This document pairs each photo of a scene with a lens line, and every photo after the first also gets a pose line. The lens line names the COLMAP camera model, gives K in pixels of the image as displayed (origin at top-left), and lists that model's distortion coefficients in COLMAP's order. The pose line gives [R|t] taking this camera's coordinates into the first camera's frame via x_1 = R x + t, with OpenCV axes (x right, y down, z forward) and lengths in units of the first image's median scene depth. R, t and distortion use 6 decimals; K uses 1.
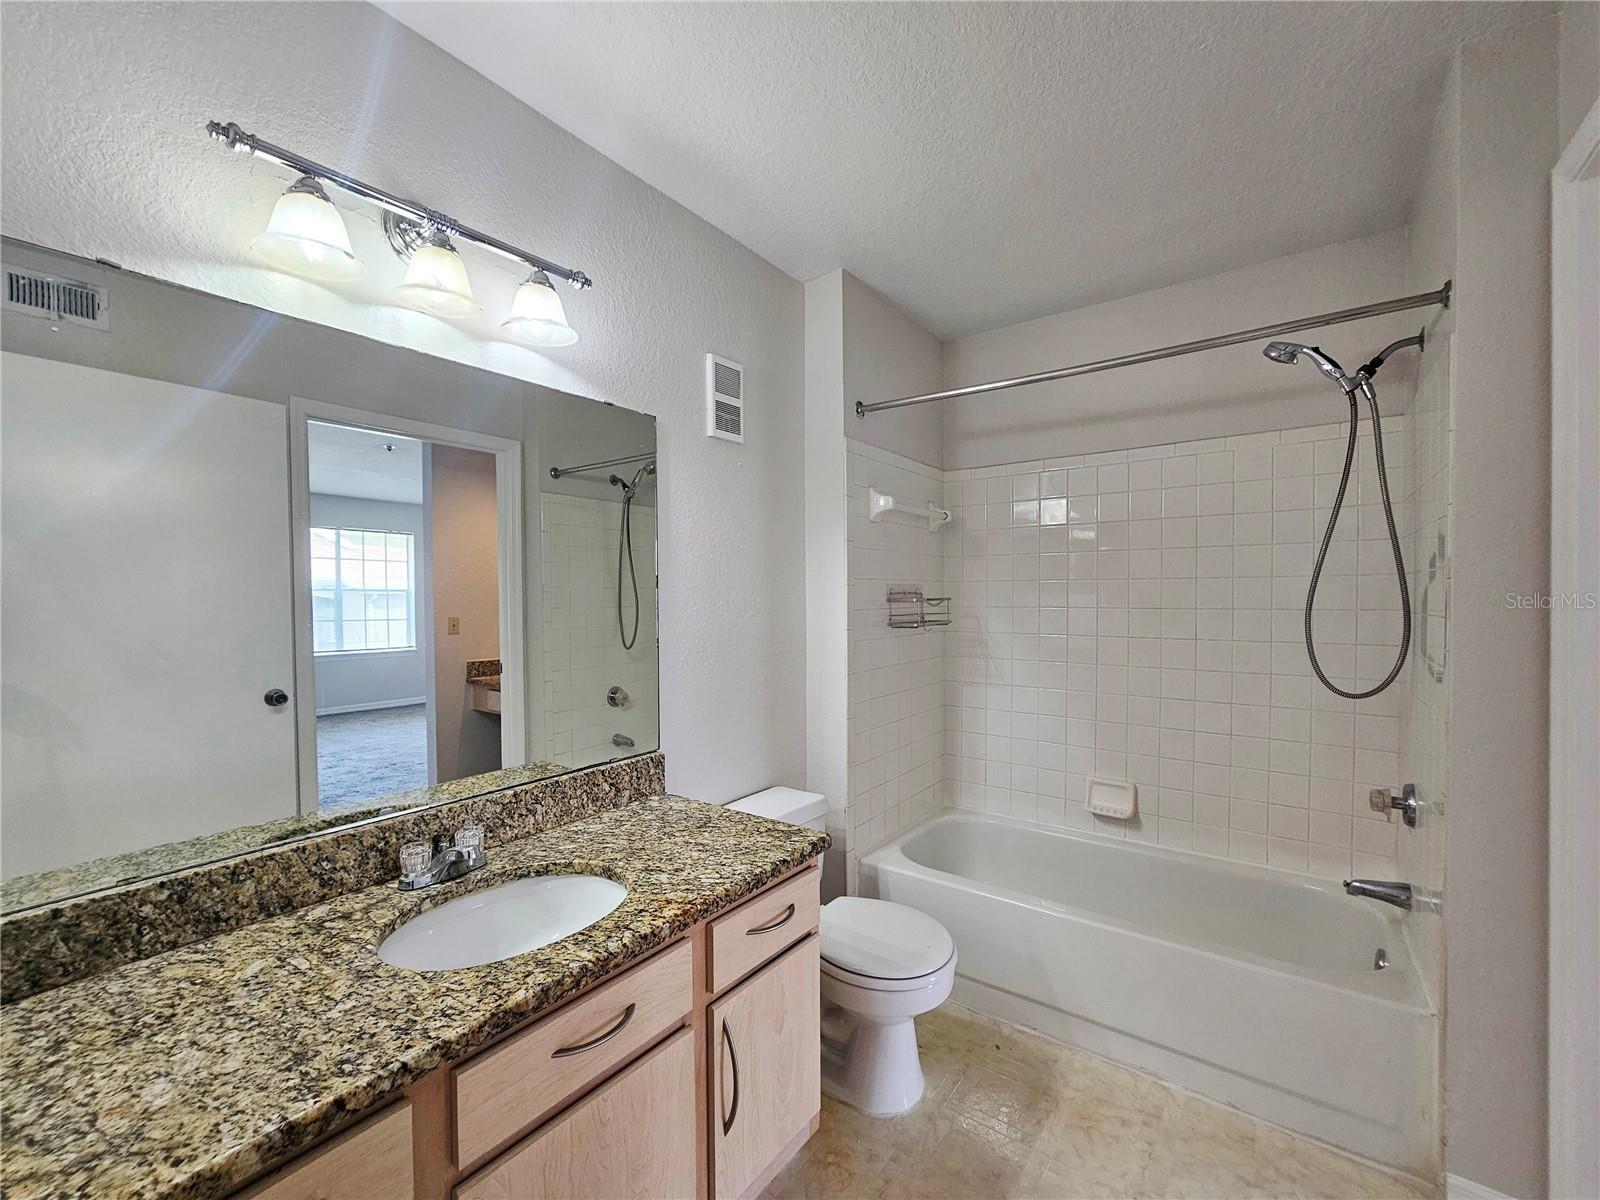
lens RADIAL K [[655.9, 0, 800.9], [0, 655.9, 606.9], [0, 0, 1]] dist [0.001264, 0.000310]
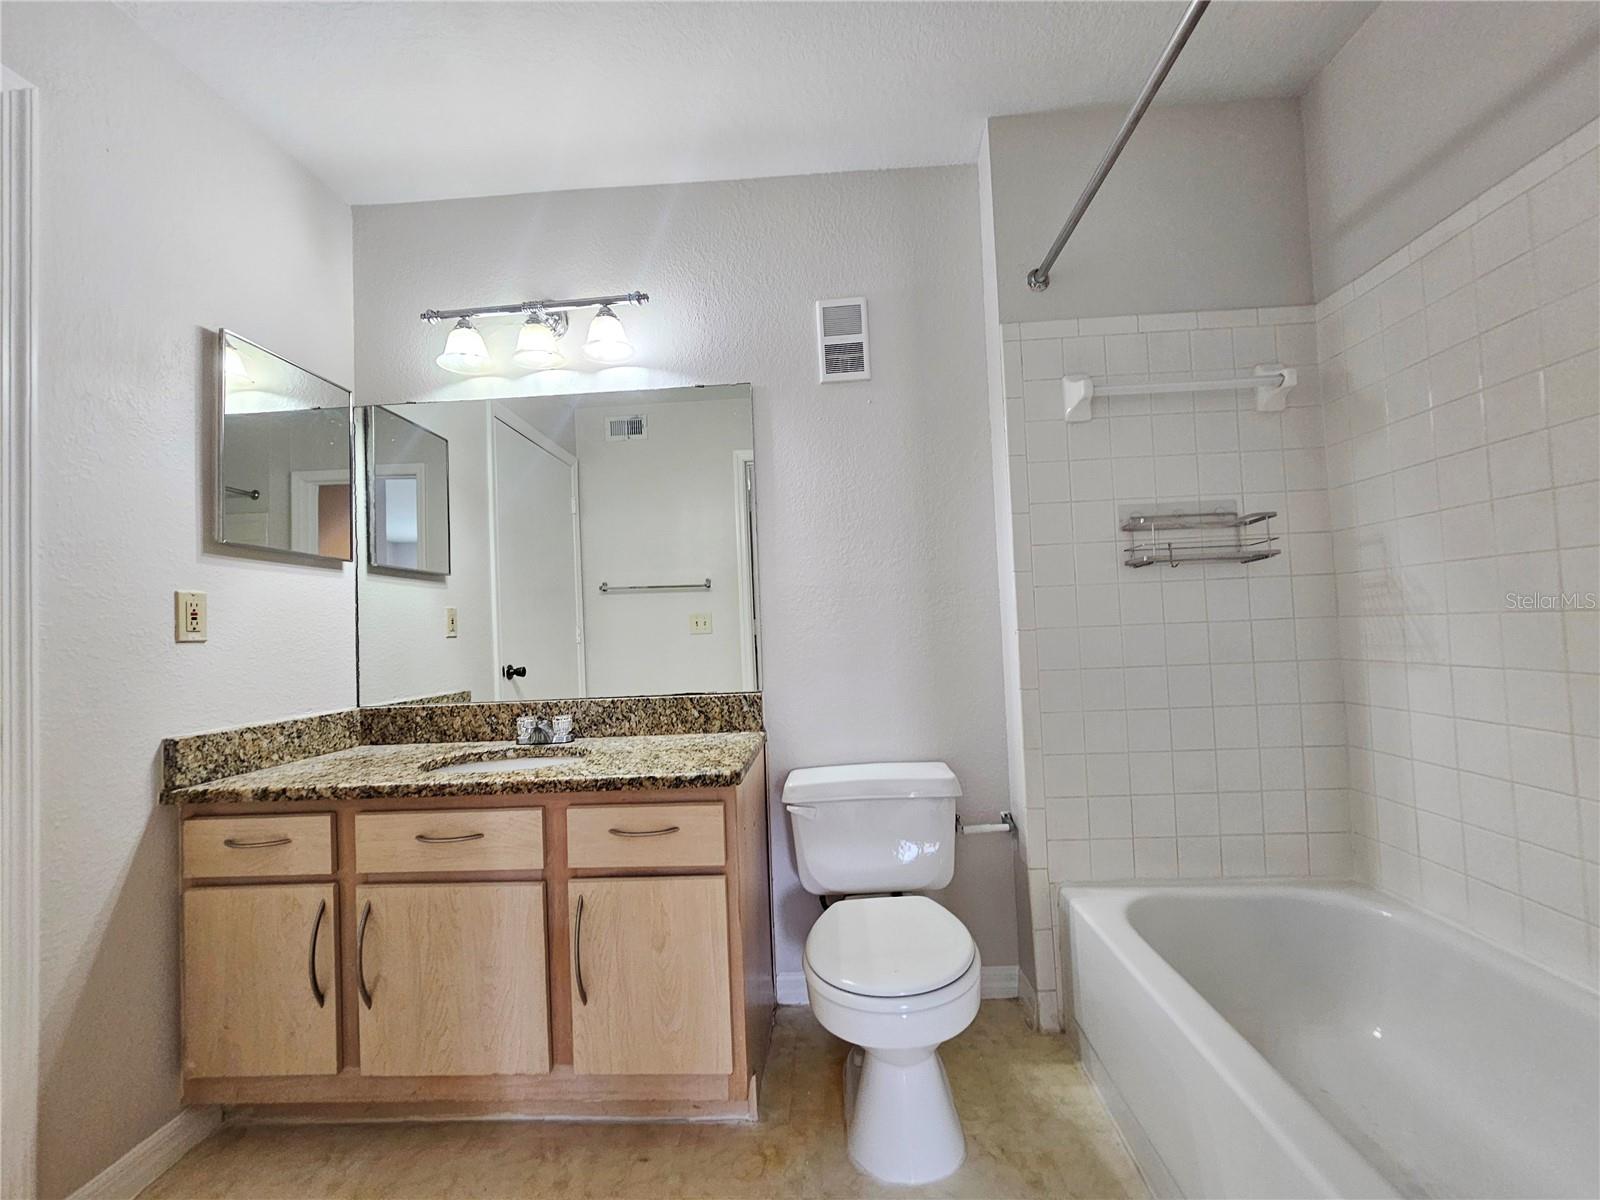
lens RADIAL K [[655.9, 0, 800.9], [0, 655.9, 606.9], [0, 0, 1]] dist [0.001264, 0.000310]
pose [[0.559474, -0.048761, -0.827412, 0.778302], [0.024700, 0.998805, -0.042160, 0.141737], [0.828480, 0.003151, 0.560010, 0.508092]]
